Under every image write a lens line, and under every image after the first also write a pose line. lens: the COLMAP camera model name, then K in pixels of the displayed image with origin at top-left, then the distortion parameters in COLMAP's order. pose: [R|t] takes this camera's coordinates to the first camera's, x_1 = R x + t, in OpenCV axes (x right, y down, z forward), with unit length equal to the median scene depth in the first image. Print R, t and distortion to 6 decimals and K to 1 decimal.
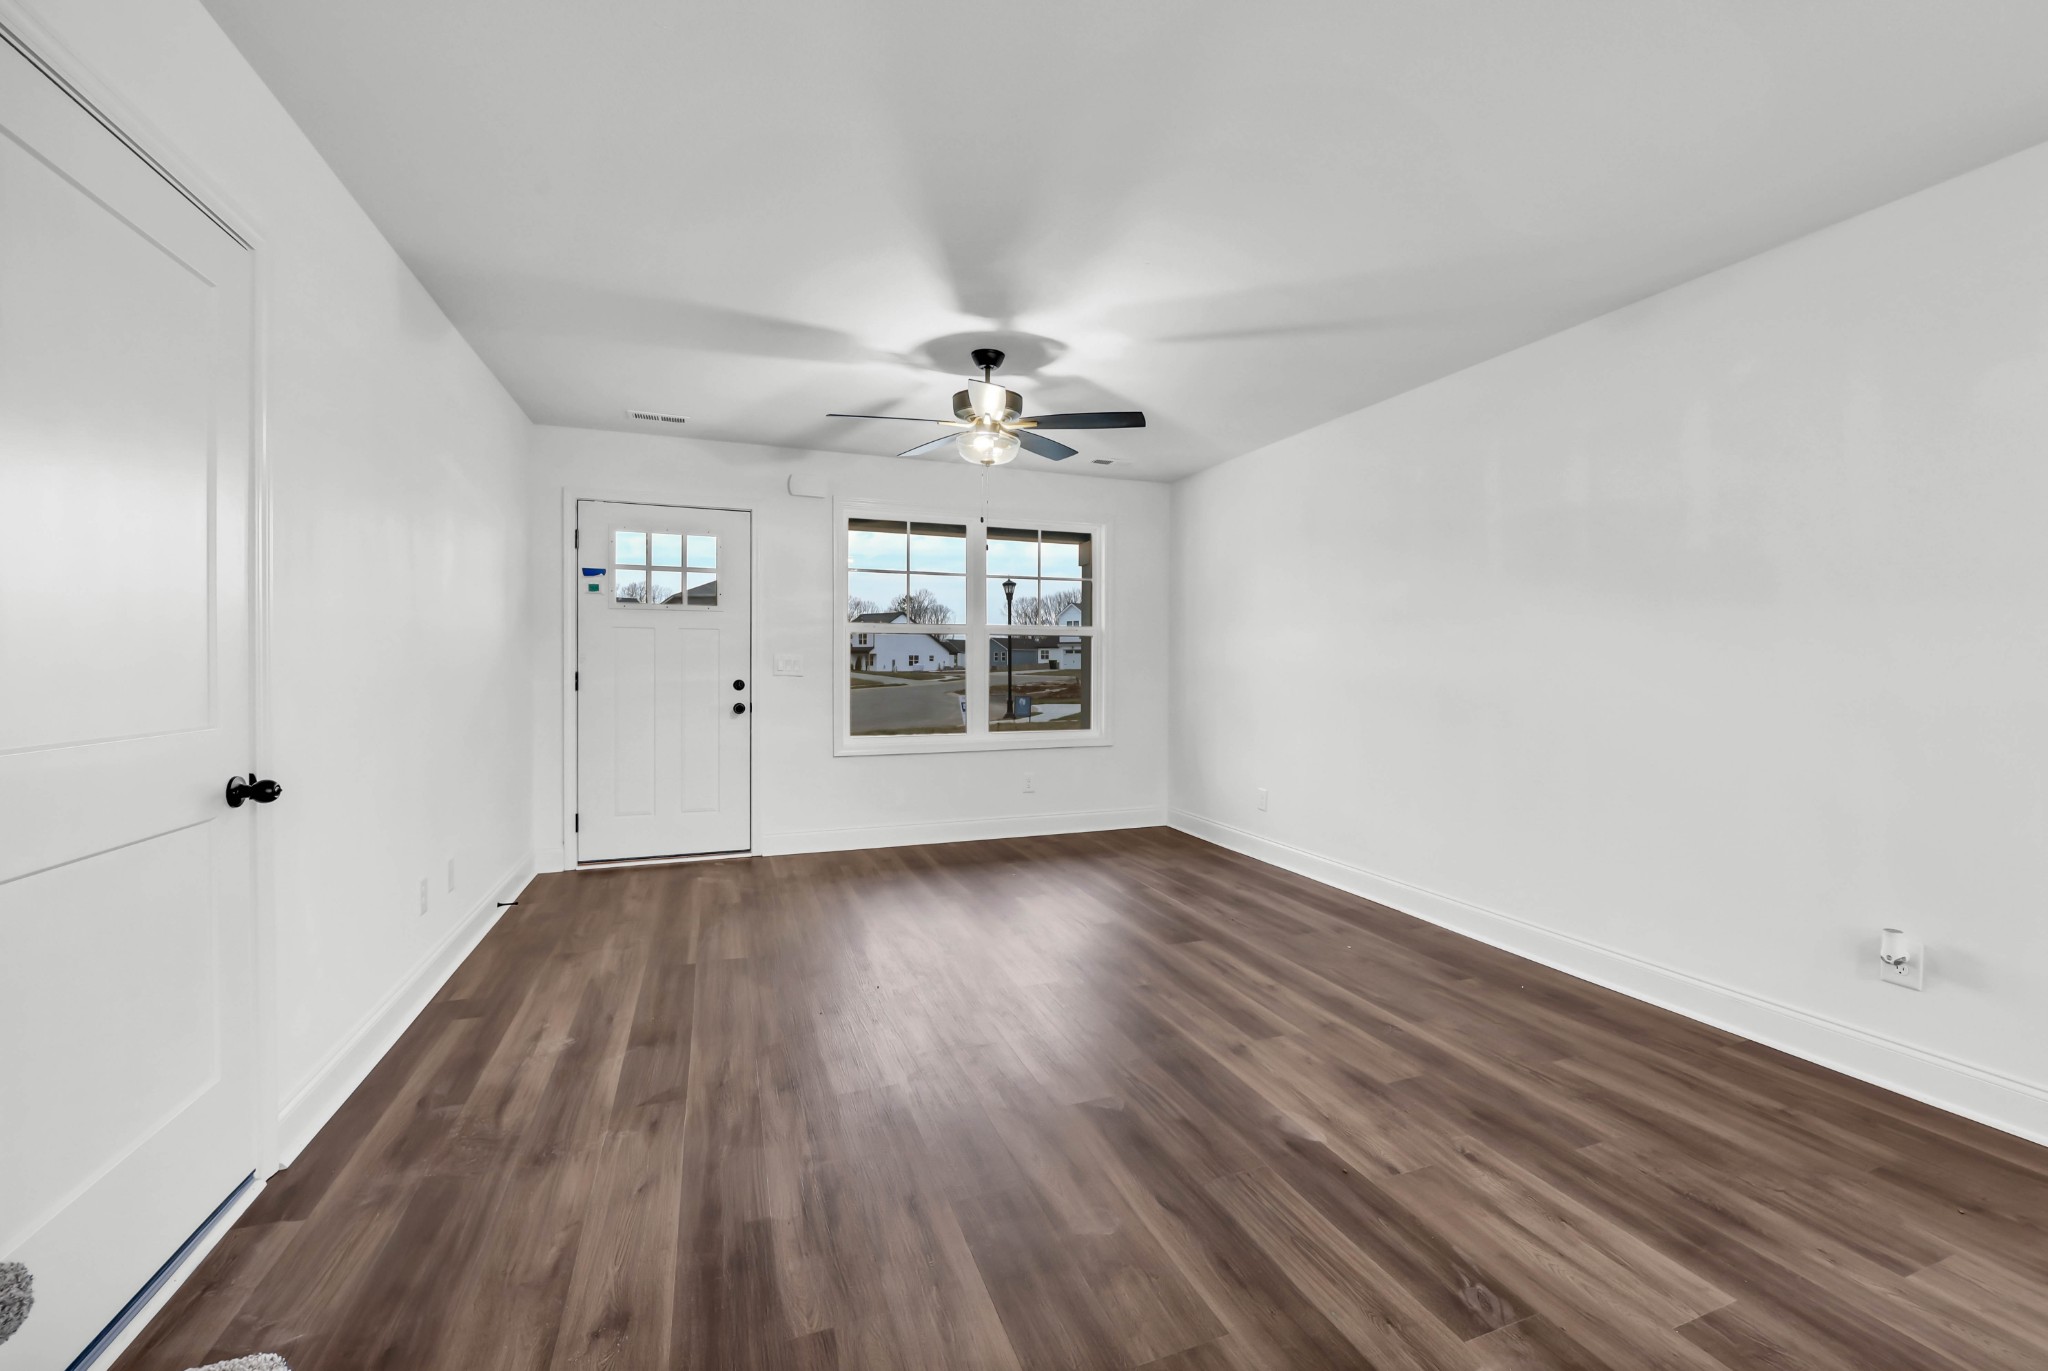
lens RADIAL K [[841.4, 0, 1052.9], [0, 841.4, 666.0], [0, 0, 1]] dist [-0.000220, 0.000331]
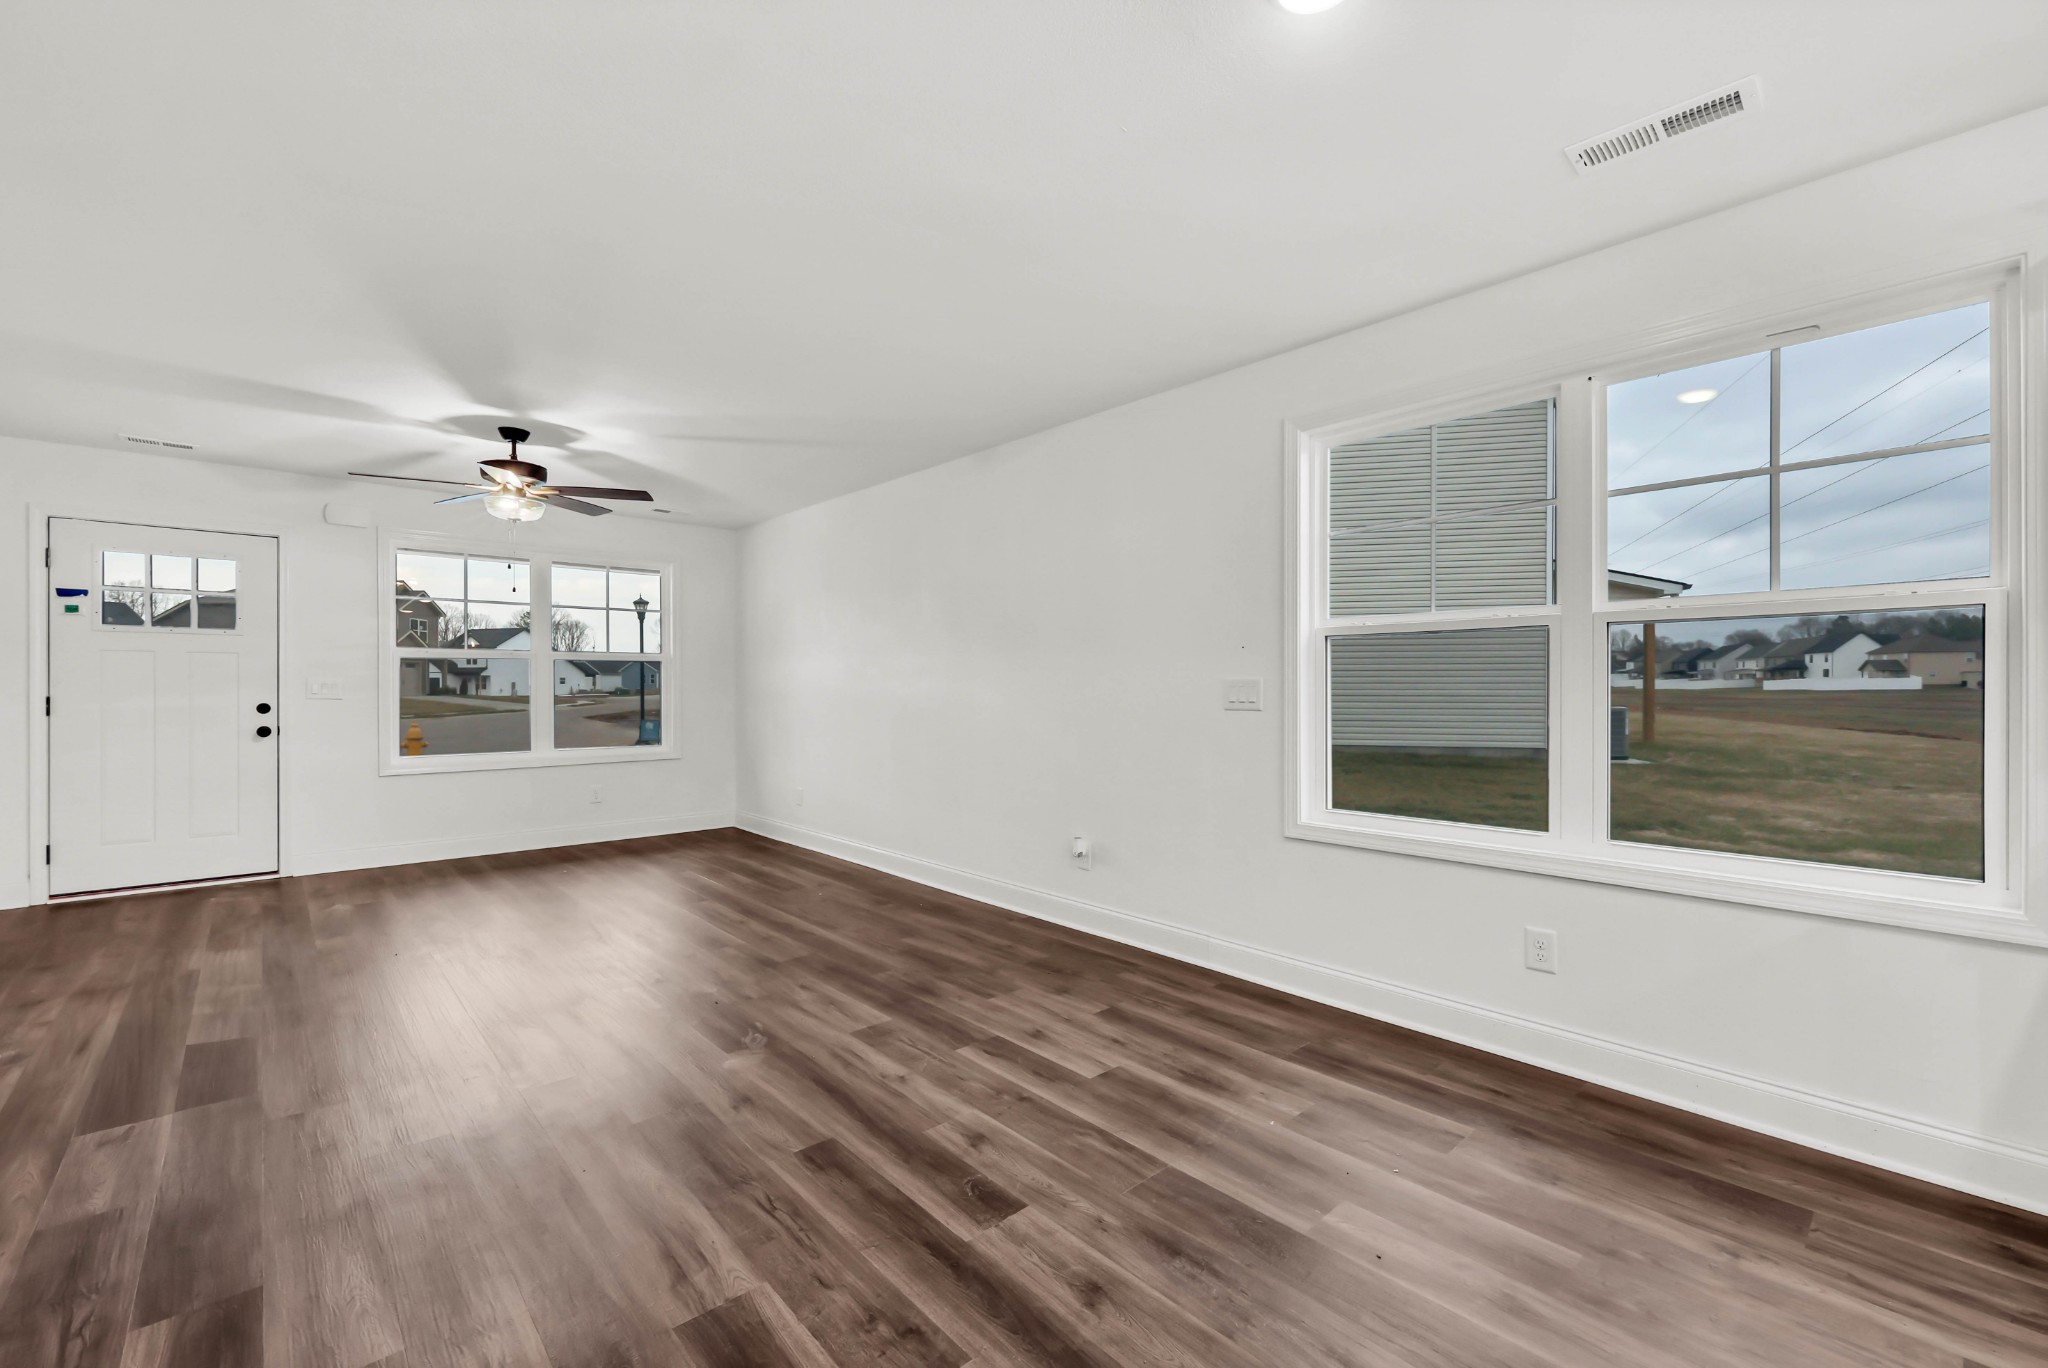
lens RADIAL K [[841.4, 0, 1030.1], [0, 841.4, 686.2], [0, 0, 1]] dist [-0.000220, 0.000331]
pose [[0.934637, -0.002055, 0.355597, 0.142404], [0.003027, 0.999993, -0.002177, 0.001083], [-0.355590, 0.003111, 0.934637, -0.301542]]
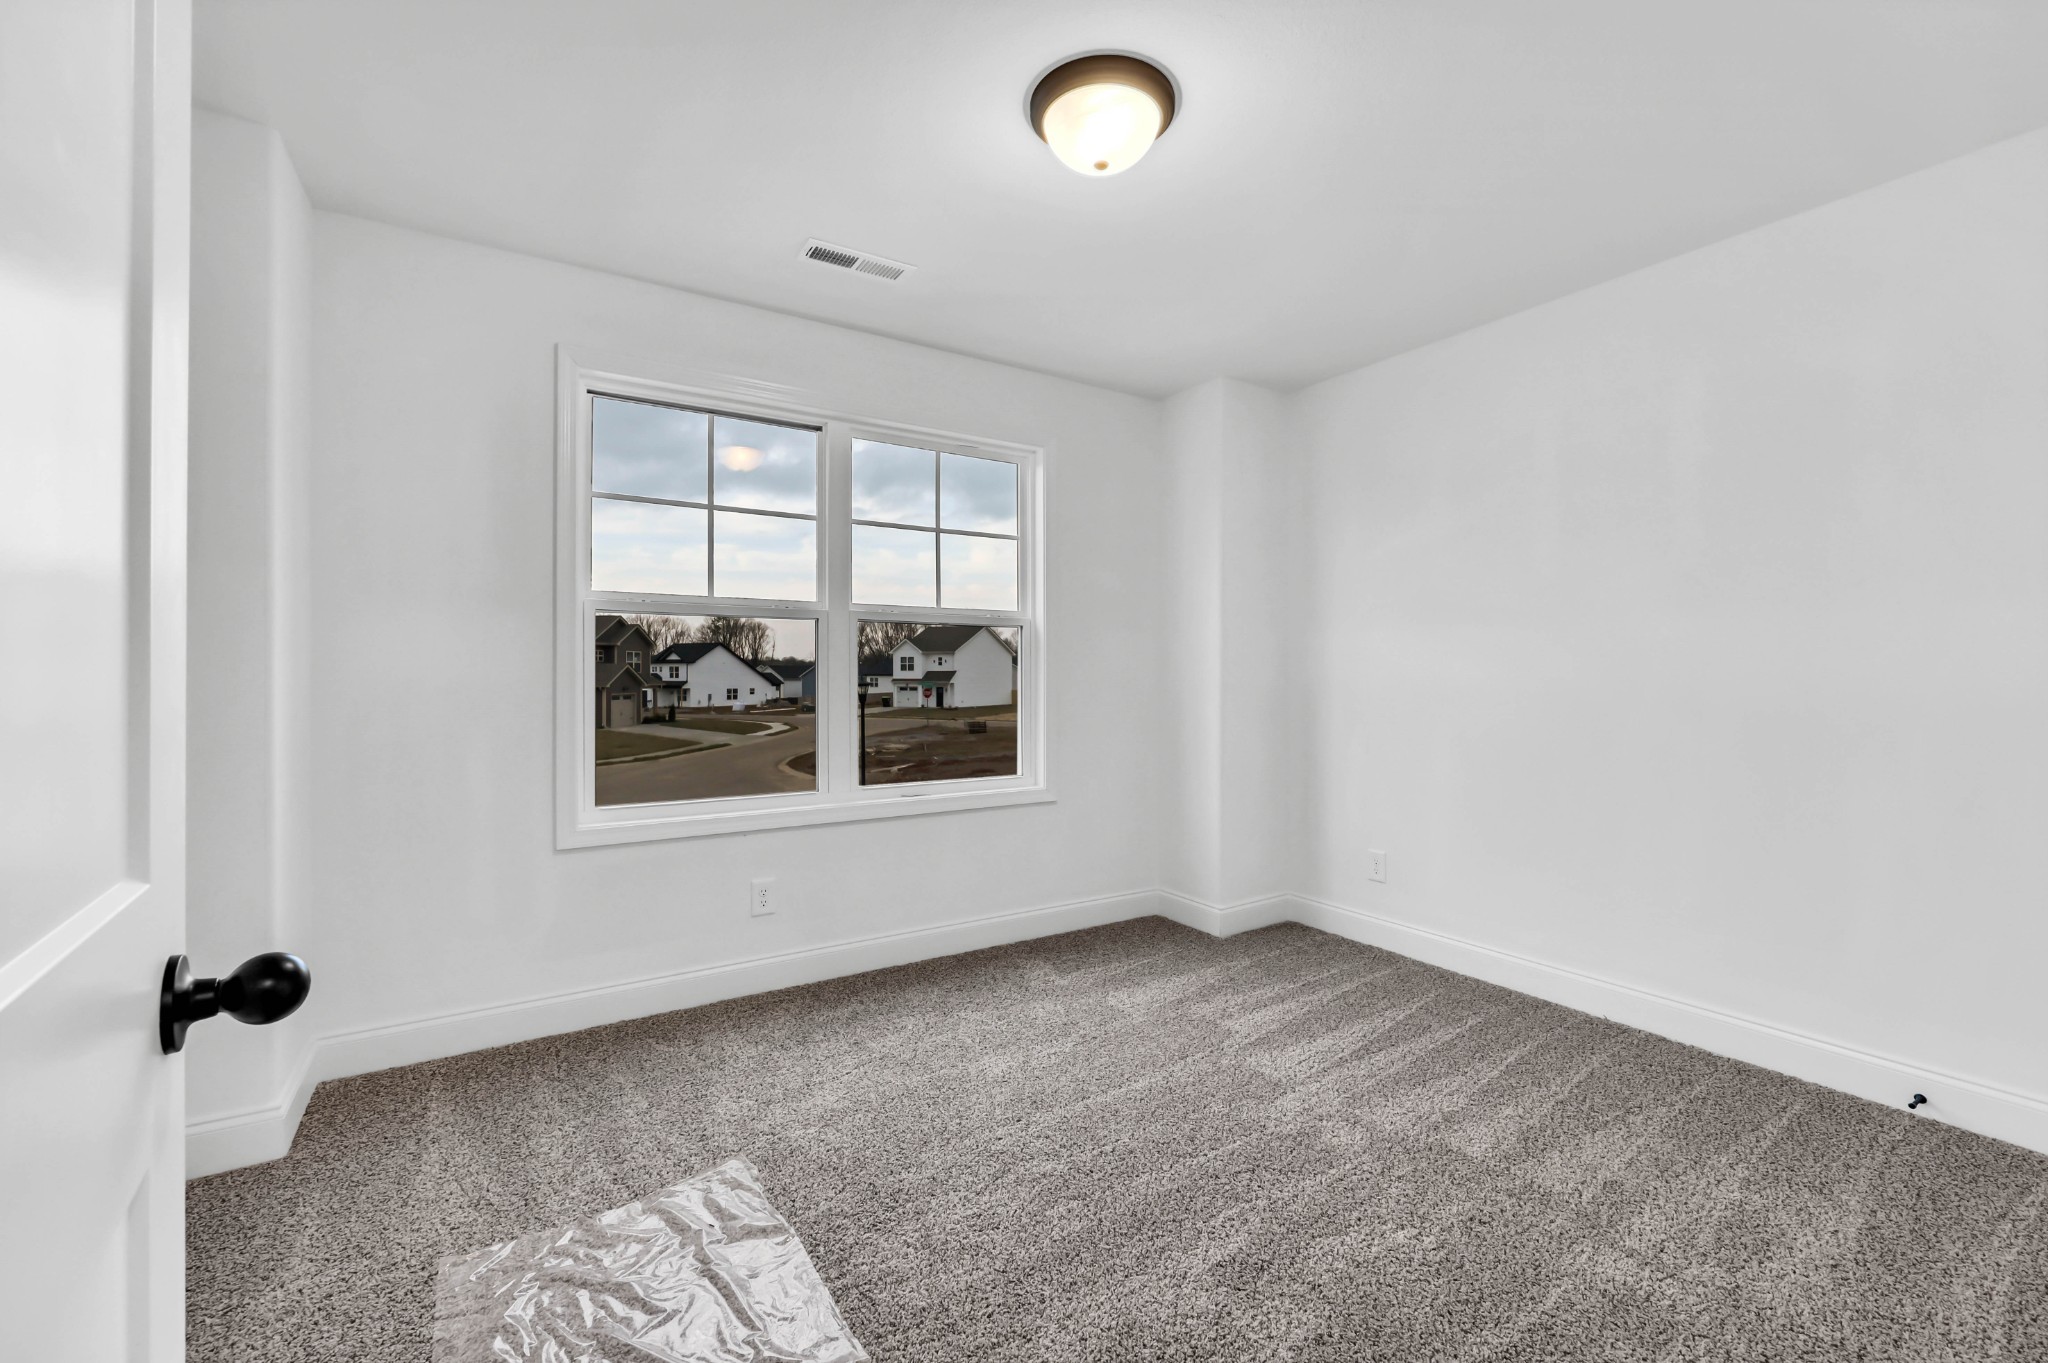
lens RADIAL K [[847.7, 0, 1042.6], [0, 847.7, 691.0], [0, 0, 1]] dist [-0.004154, -0.000404]
pose [[0.982389, -0.009994, 0.186577, -0.076827], [0.011570, 0.999906, -0.007359, 0.021579], [-0.186486, 0.009388, 0.982413, 0.510318]]
